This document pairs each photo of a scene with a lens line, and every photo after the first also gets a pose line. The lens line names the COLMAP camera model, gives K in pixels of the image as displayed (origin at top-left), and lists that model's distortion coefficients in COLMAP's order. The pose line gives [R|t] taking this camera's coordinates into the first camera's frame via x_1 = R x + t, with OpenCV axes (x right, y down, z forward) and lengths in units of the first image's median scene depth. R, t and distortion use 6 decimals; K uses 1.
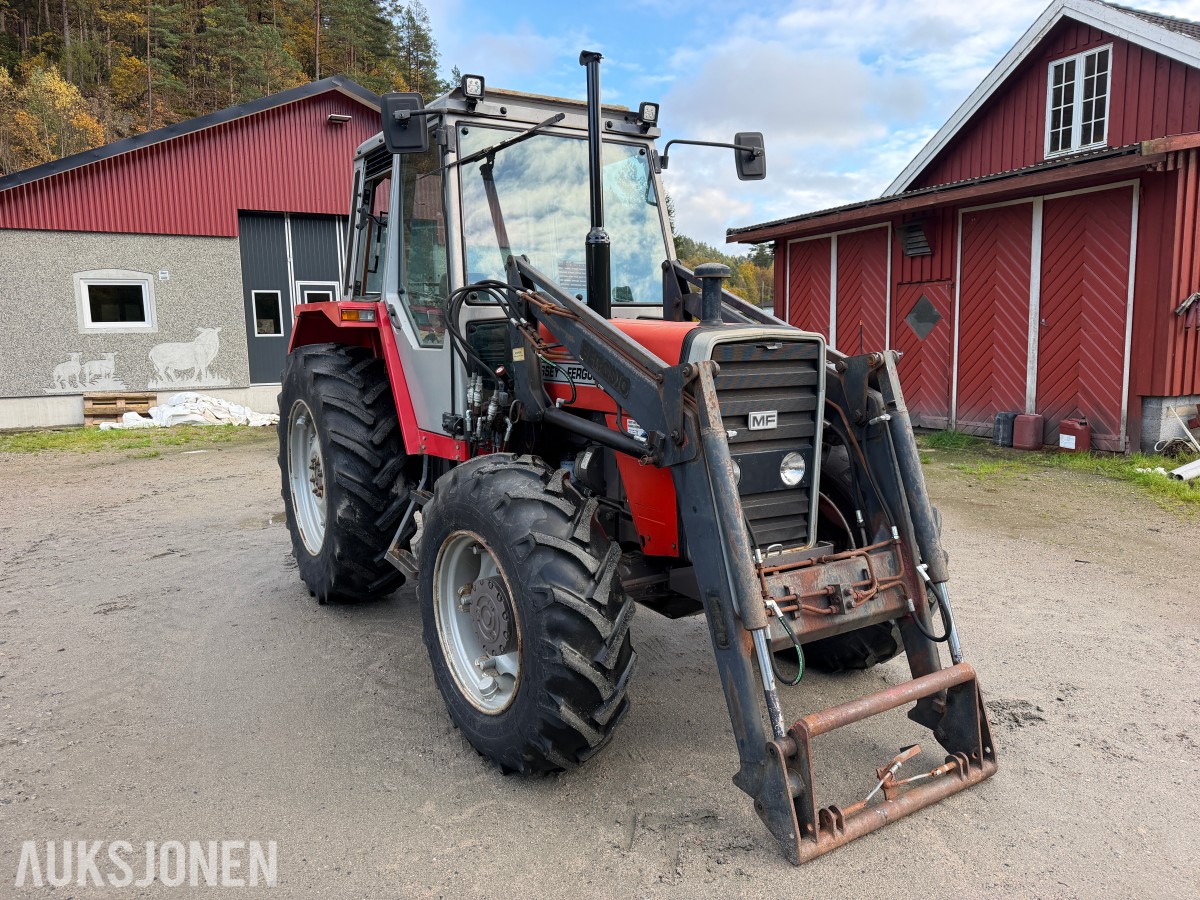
lens RADIAL K [[847.0, 0, 600.0], [0, 847.0, 450.0], [0, 0, 1]] dist [0.108240, -0.145423]
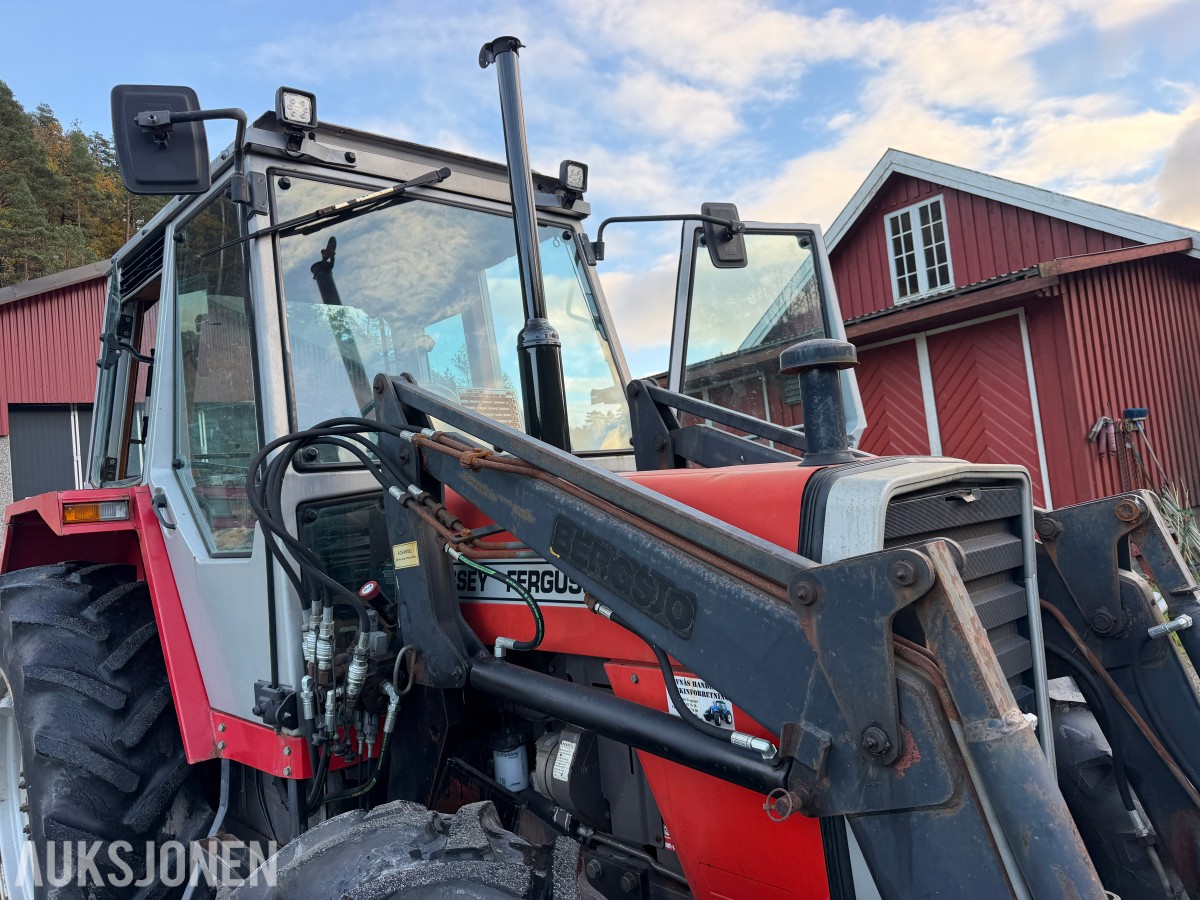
lens RADIAL K [[845.8, 0, 607.5], [0, 845.8, 440.6], [0, 0, 1]] dist [0.099846, -0.138336]
pose [[0.978430, -0.069121, 0.194674, -0.061688], [0.108699, 0.973618, -0.200629, -0.054265], [-0.175670, 0.217462, 0.960130, 0.397581]]
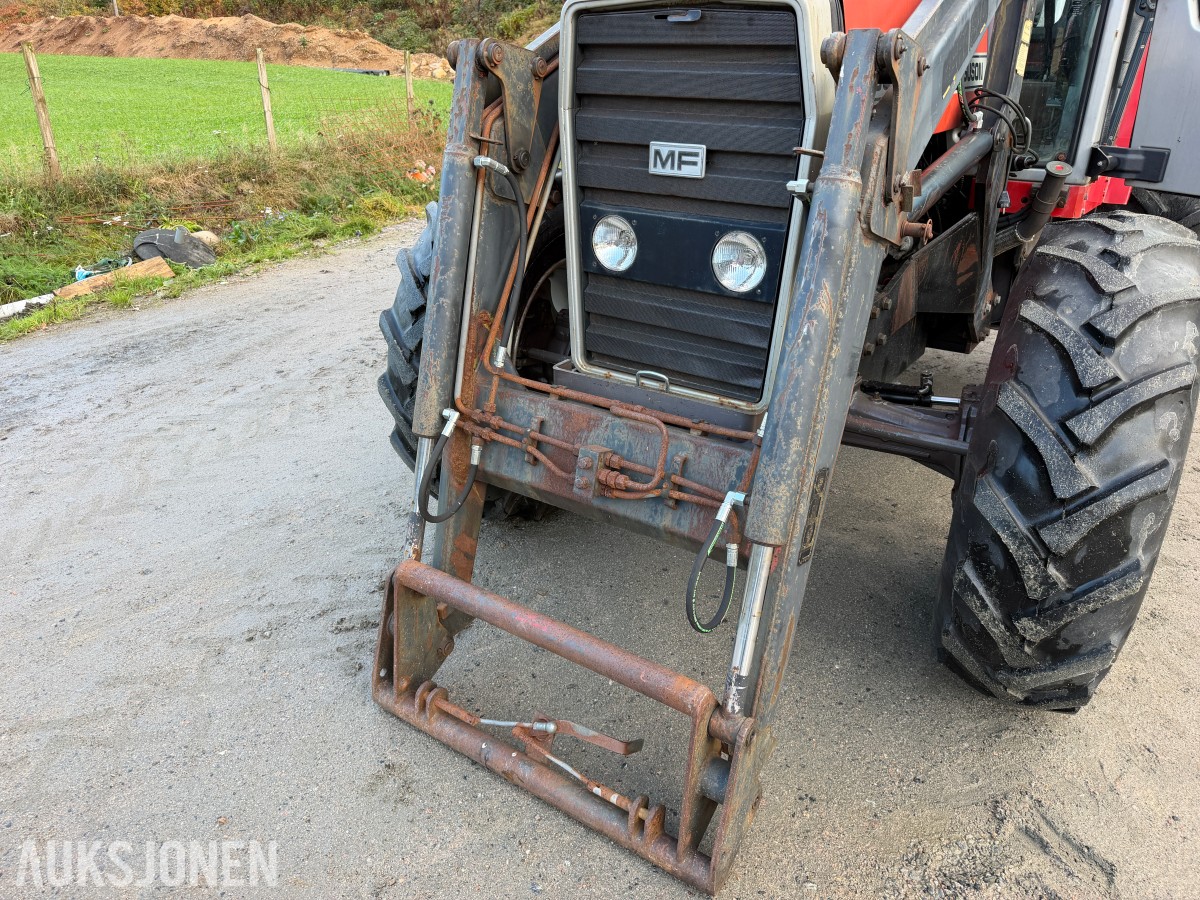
lens RADIAL K [[865.7, 0, 590.2], [0, 865.7, 466.3], [0, 0, 1]] dist [0.009040, -0.003704]
pose [[0.394274, 0.412631, -0.821148, 0.529327], [-0.129028, 0.909534, 0.395093, -0.050633], [0.909890, -0.049824, 0.411847, 0.497641]]
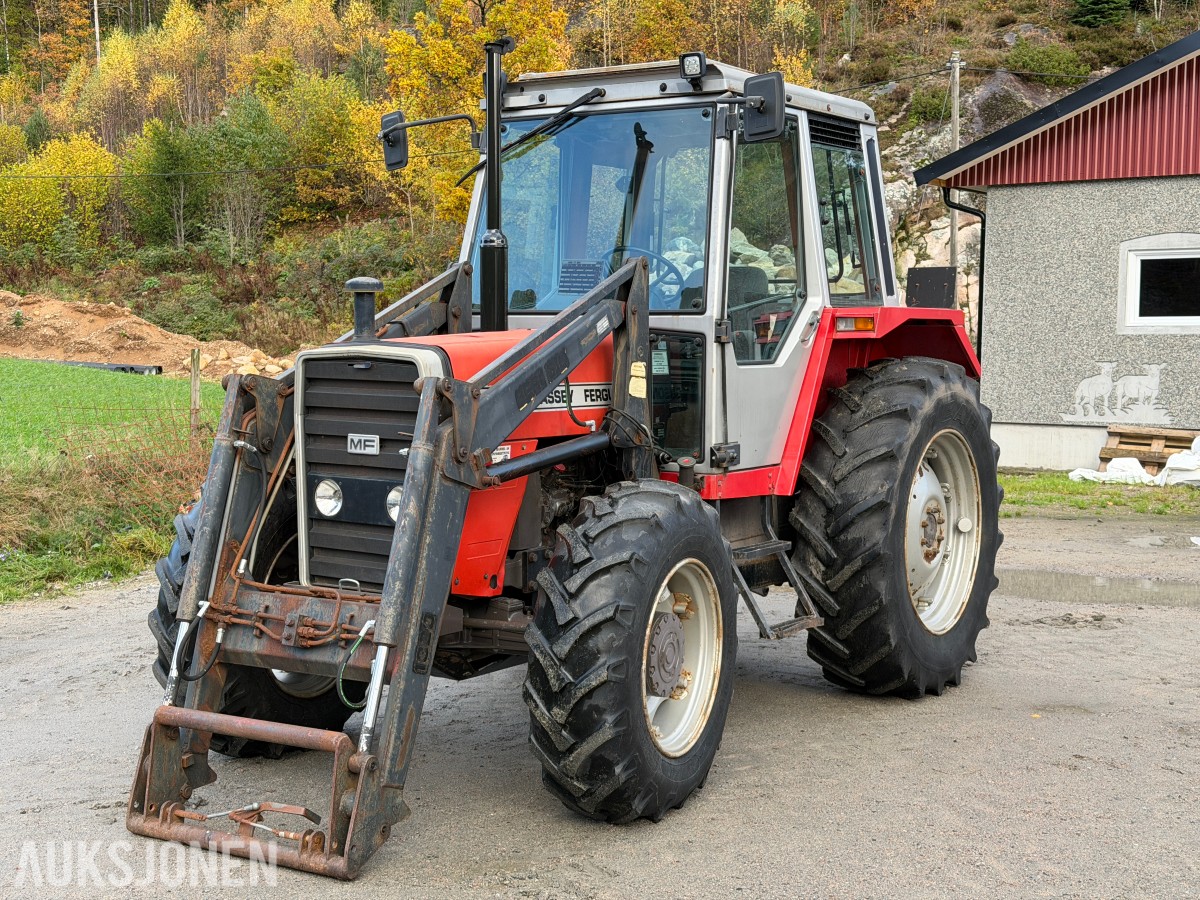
lens RADIAL K [[1706.8, 0, 599.6], [0, 1706.8, 425.3], [0, 0, 1]] dist [0.293083, -1.134511]
pose [[0.431338, 0.069483, -0.899511, 1.423923], [-0.141250, 0.989935, 0.008735, -0.077557], [0.891065, 0.123288, 0.436811, 0.293876]]
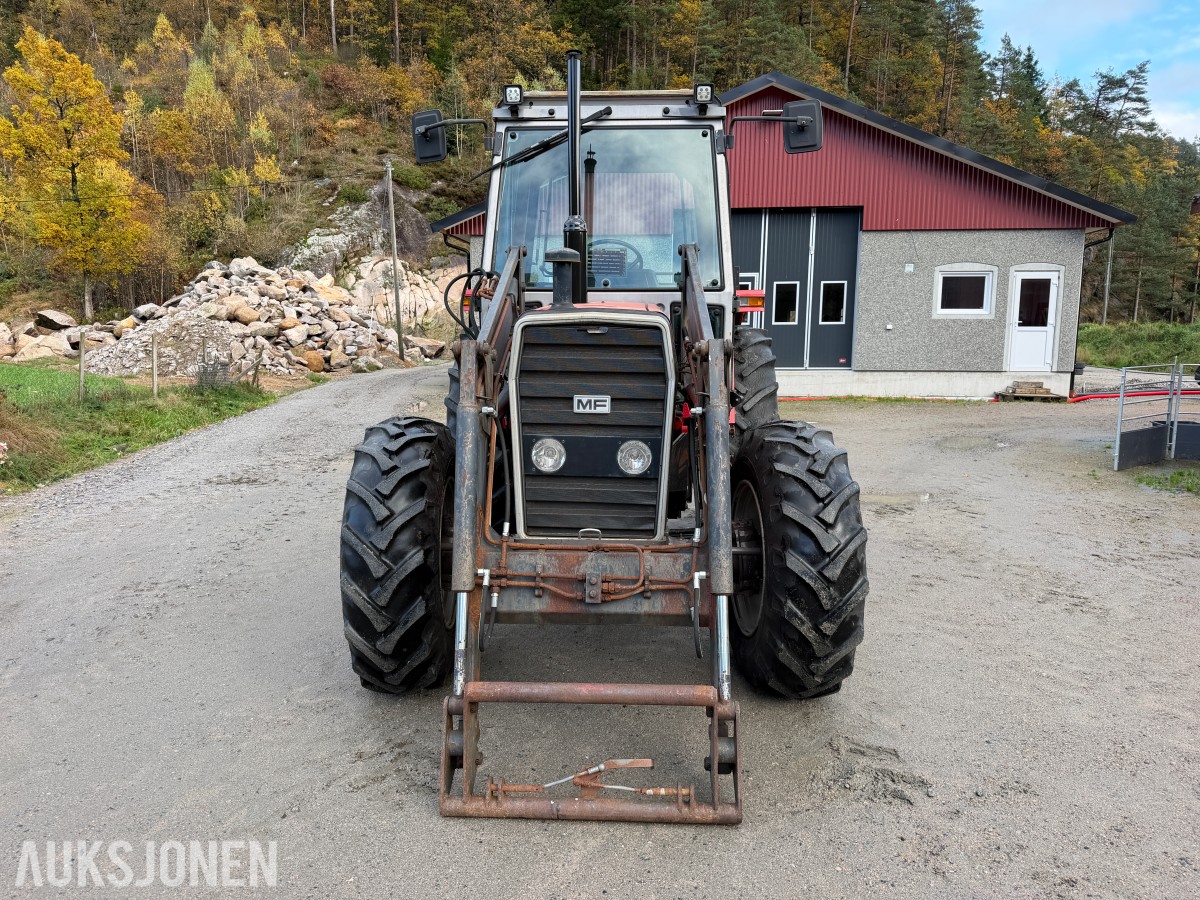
lens RADIAL K [[847.0, 0, 600.0], [0, 847.0, 450.0], [0, 0, 1]] dist [0.108240, -0.145423]
pose [[0.824871, 0.102937, -0.555870, 0.545495], [-0.097050, 0.994470, 0.040143, -0.016001], [0.556928, 0.020835, 0.830299, 0.126997]]
